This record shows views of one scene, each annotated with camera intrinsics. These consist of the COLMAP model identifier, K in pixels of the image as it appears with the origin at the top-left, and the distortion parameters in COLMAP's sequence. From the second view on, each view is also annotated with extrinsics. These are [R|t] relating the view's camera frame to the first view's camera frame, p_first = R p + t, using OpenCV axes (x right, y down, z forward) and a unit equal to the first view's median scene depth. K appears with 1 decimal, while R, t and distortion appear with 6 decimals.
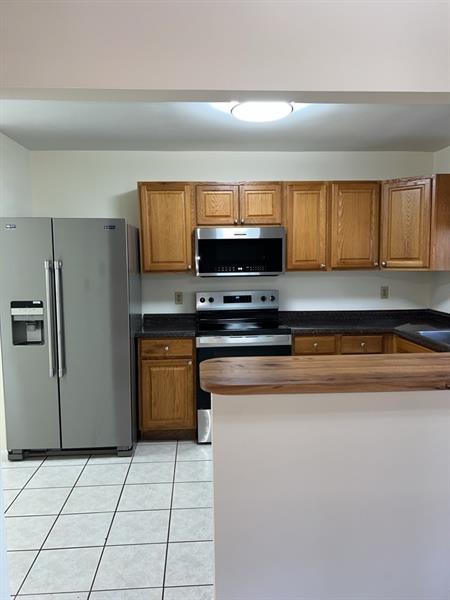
lens RADIAL K [[458.4, 0, 222.2], [0, 458.4, 307.1], [0, 0, 1]] dist [0.052290, -0.007485]
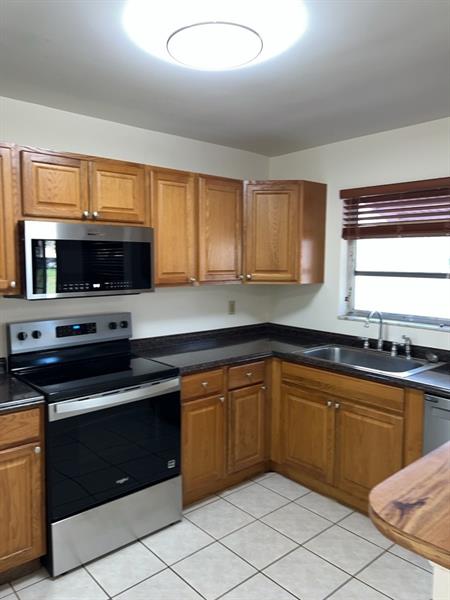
lens RADIAL K [[461.3, 0, 222.4], [0, 461.3, 293.2], [0, 0, 1]] dist [0.063688, -0.105977]
pose [[0.782006, -0.032669, 0.622414, -0.234958], [0.048922, 0.998762, -0.009043, -0.057716], [-0.621347, 0.037521, 0.782636, 0.358310]]
